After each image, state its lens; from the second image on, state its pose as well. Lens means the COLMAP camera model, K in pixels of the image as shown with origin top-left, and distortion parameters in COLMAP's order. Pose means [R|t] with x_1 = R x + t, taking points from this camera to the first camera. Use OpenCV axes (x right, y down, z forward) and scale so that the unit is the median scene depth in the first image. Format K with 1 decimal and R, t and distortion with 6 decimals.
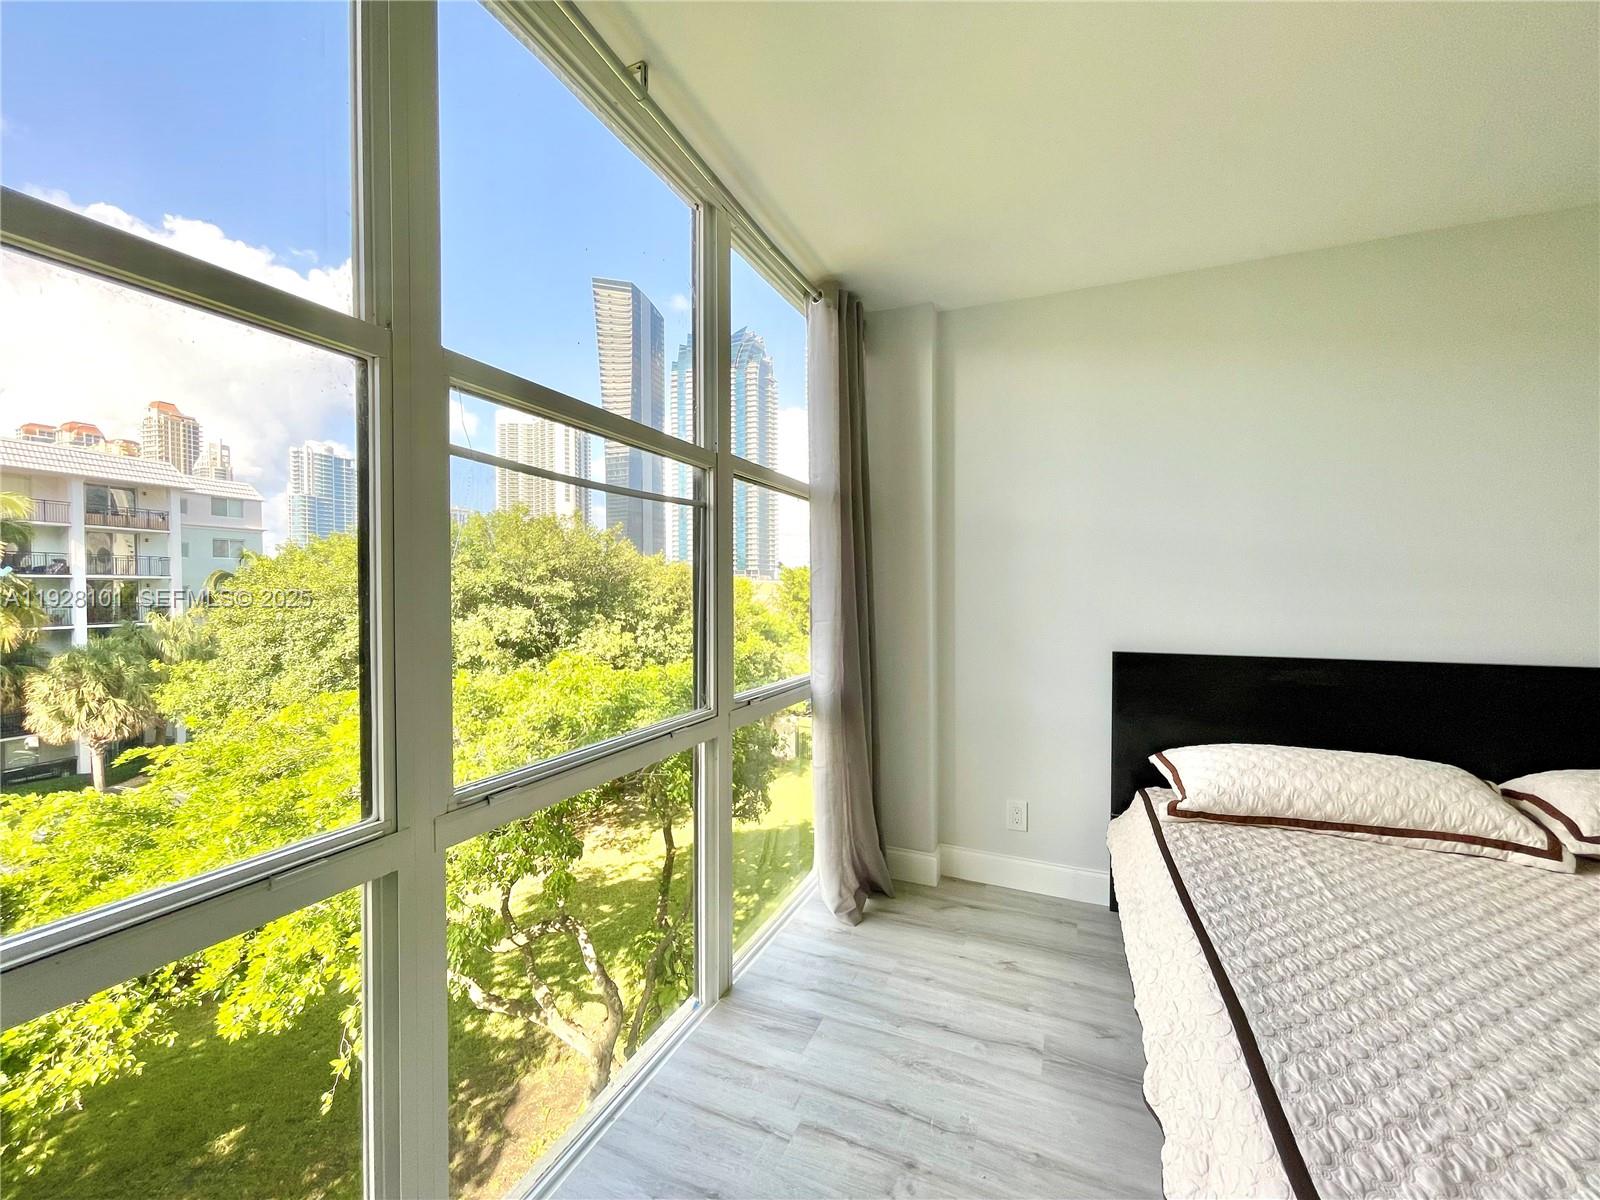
lens RADIAL K [[654.7, 0, 794.8], [0, 654.7, 602.0], [0, 0, 1]] dist [-0.000678, -0.000192]
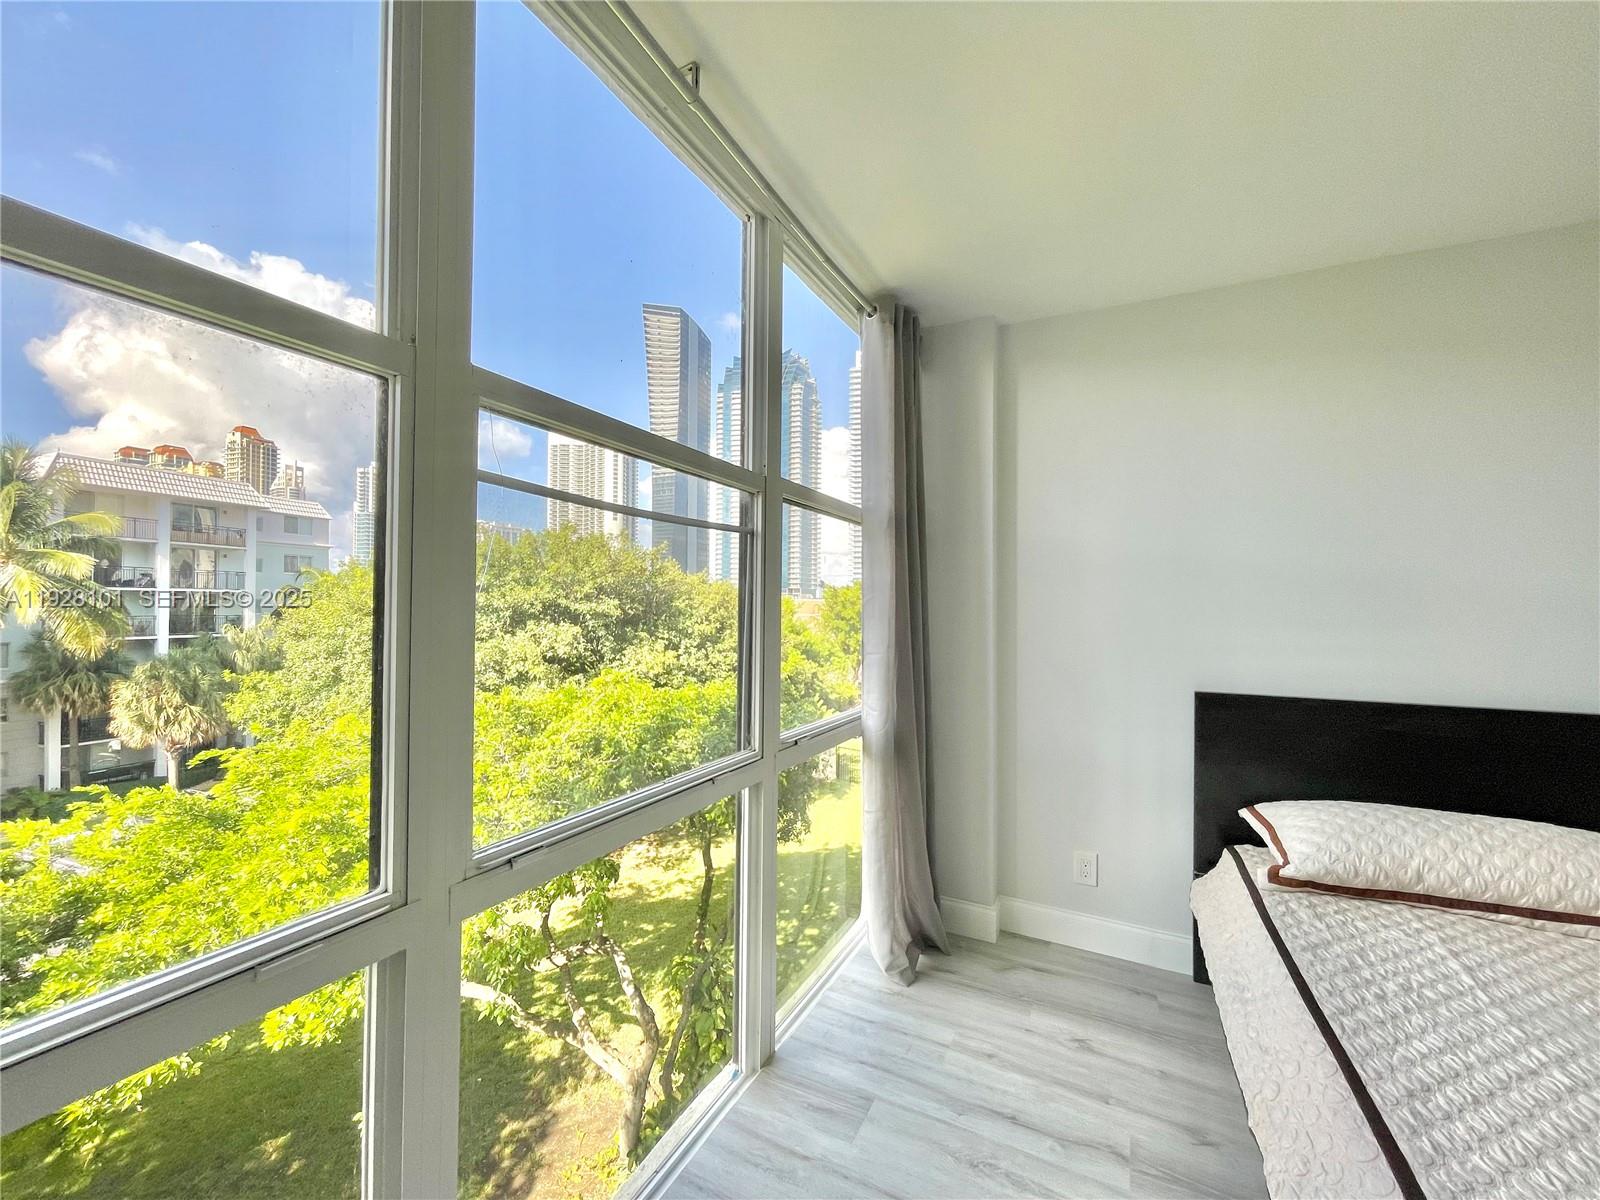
lens RADIAL K [[653.1, 0, 794.8], [0, 653.1, 601.4], [0, 0, 1]] dist [0.000351, -0.000466]
pose [[0.997932, 0.009835, -0.063519, -0.012566], [-0.011671, 0.999523, -0.028608, -0.016850], [0.063208, 0.029290, 0.997570, 0.057036]]
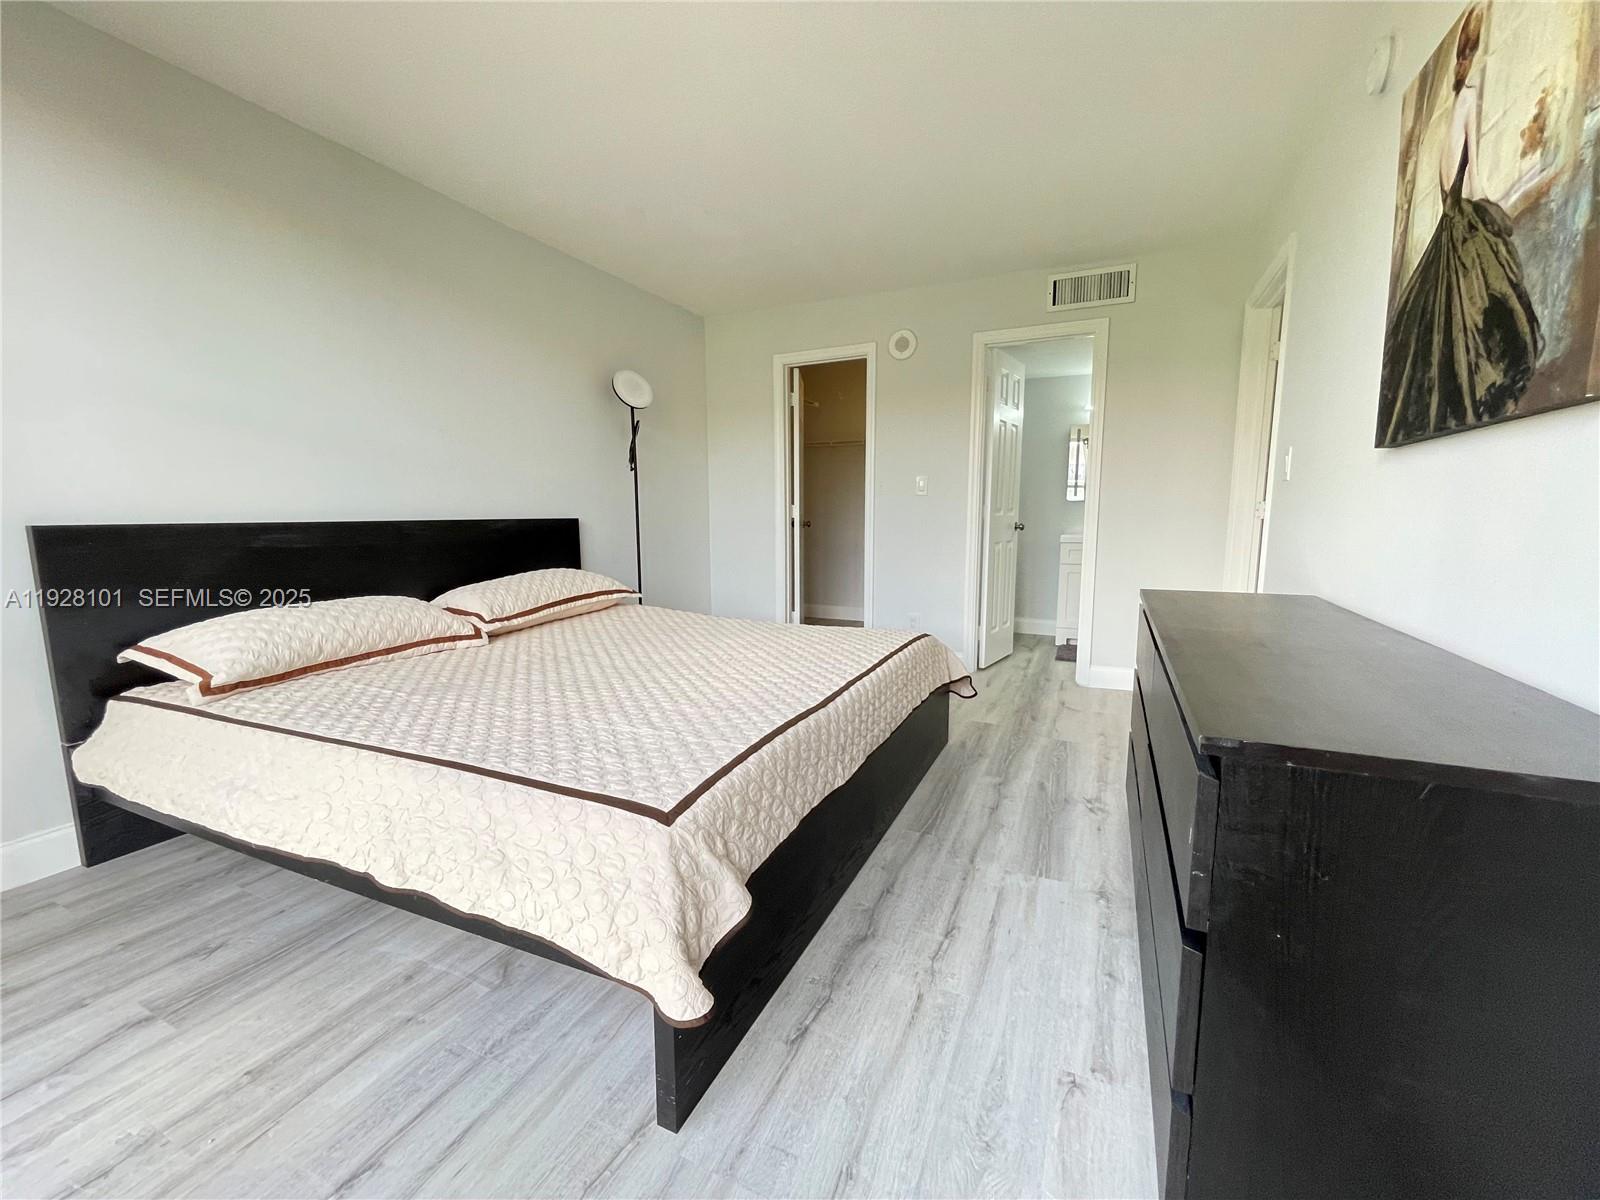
lens RADIAL K [[648.7, 0, 795.9], [0, 648.7, 600.5], [0, 0, 1]] dist [0.000142, 0.000356]
pose [[0.027448, -0.133375, 0.990685, -0.204750], [0.024227, 0.990857, 0.132727, 0.083510], [-0.999330, 0.020358, 0.030429, 0.145282]]
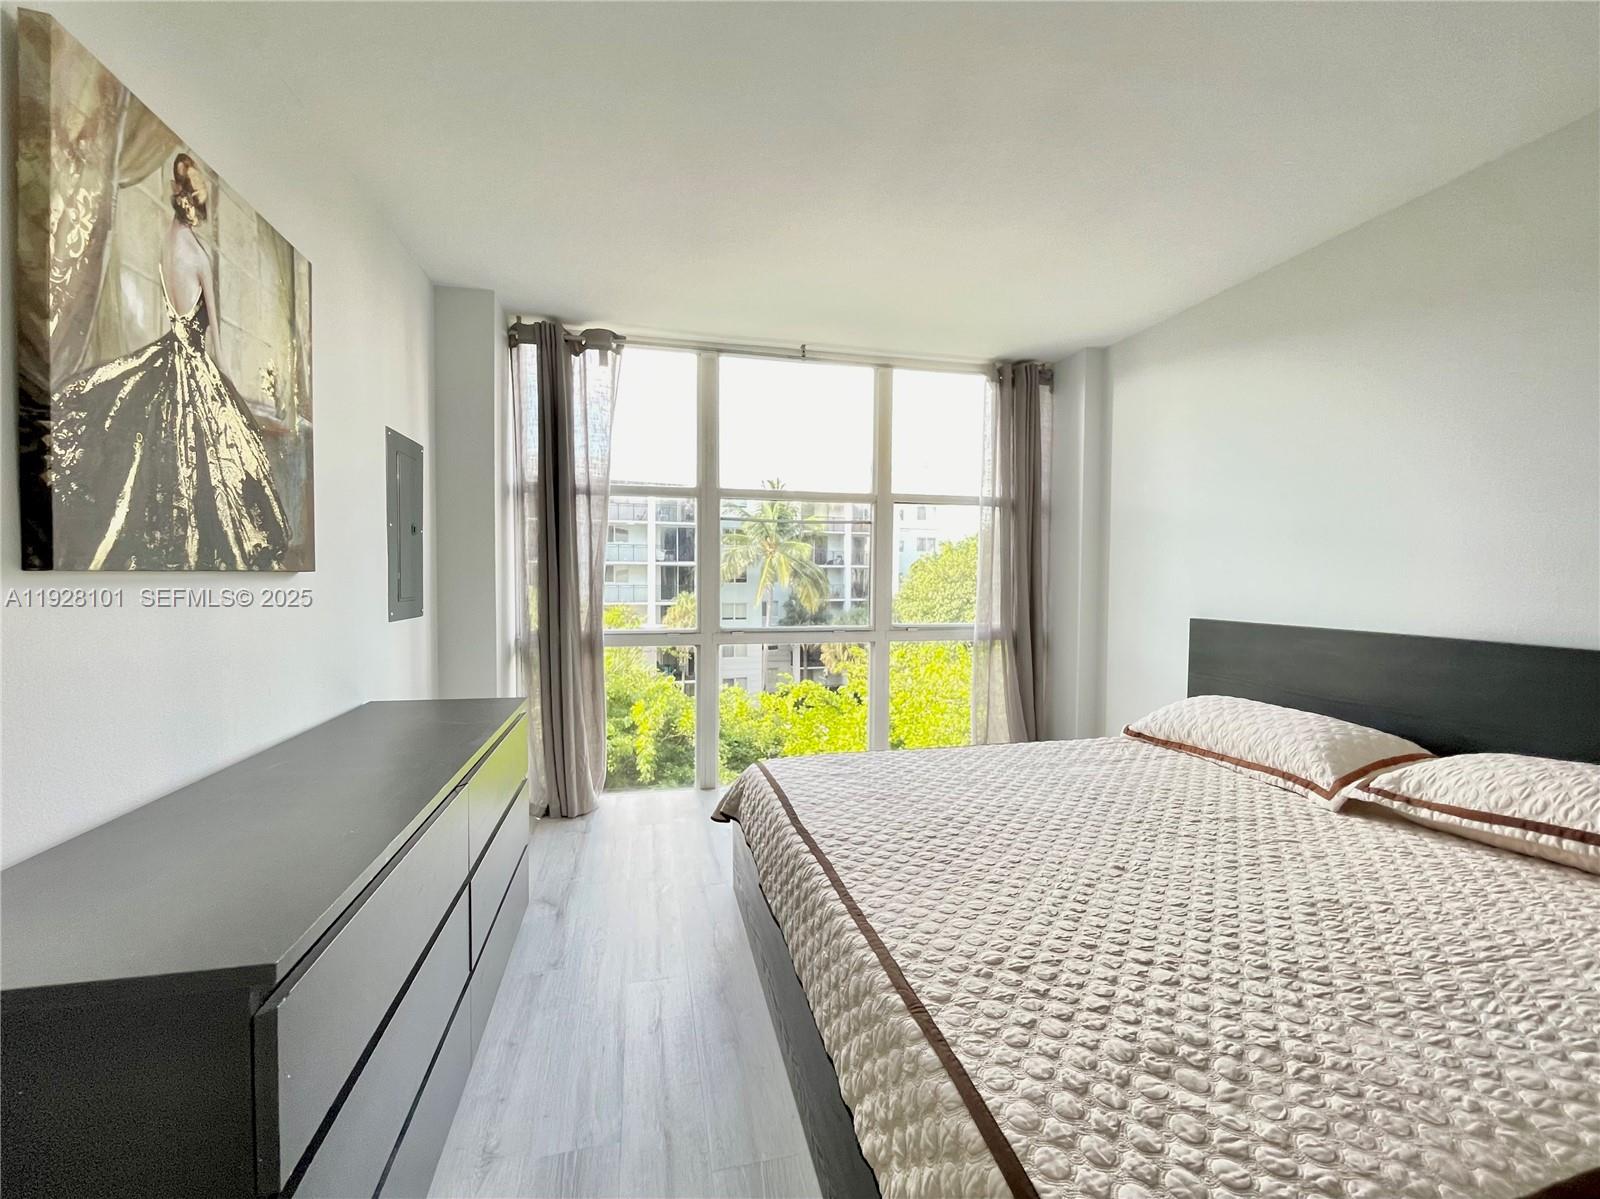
lens RADIAL K [[673.2, 0, 797.3], [0, 673.2, 600.6], [0, 0, 1]] dist [-0.000791, -0.000457]
pose [[0.594768, 0.035335, -0.803120, 1.041748], [-0.024508, 0.999366, 0.025818, 0.030421], [0.803523, 0.004327, 0.595257, -0.289735]]
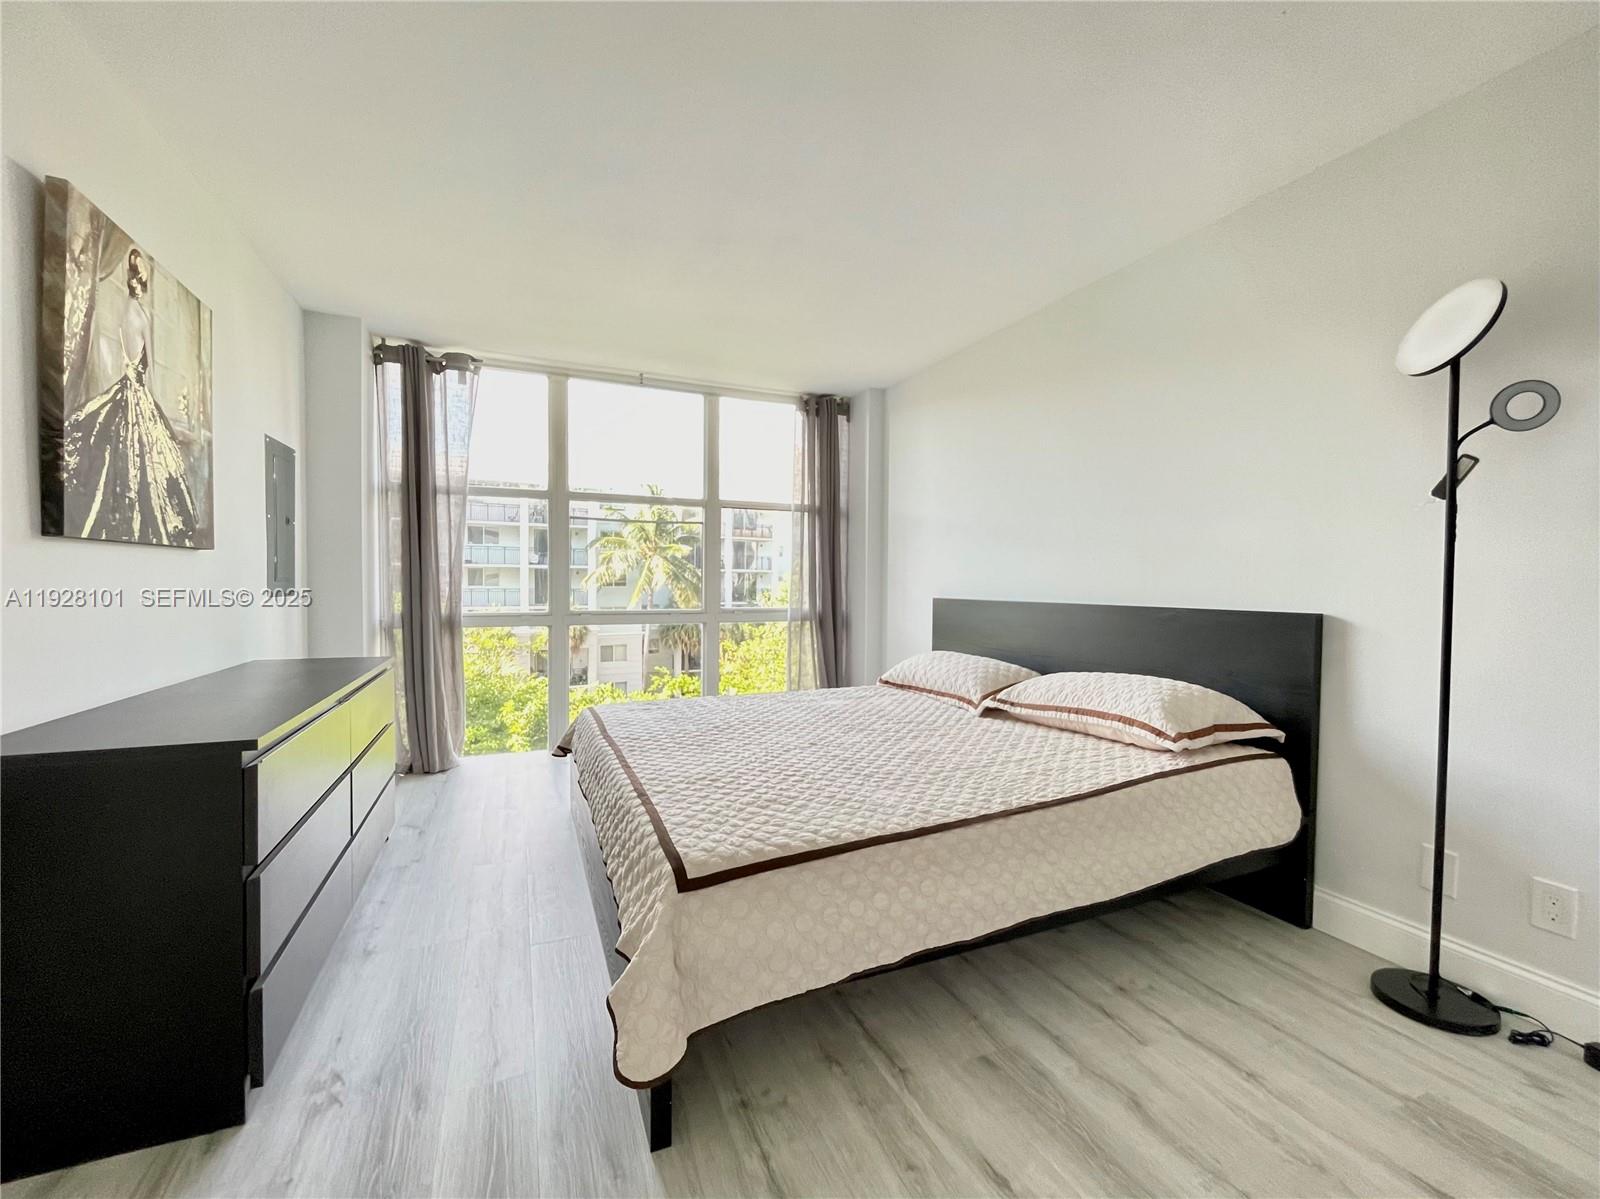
lens RADIAL K [[667.9, 0, 798.0], [0, 667.9, 600.5], [0, 0, 1]] dist [-0.001824, 0.000091]
pose [[0.723894, 0.026842, -0.689388, 1.362539], [-0.023358, 0.999624, 0.014394, 0.067840], [0.689515, 0.005683, 0.724249, -0.385181]]
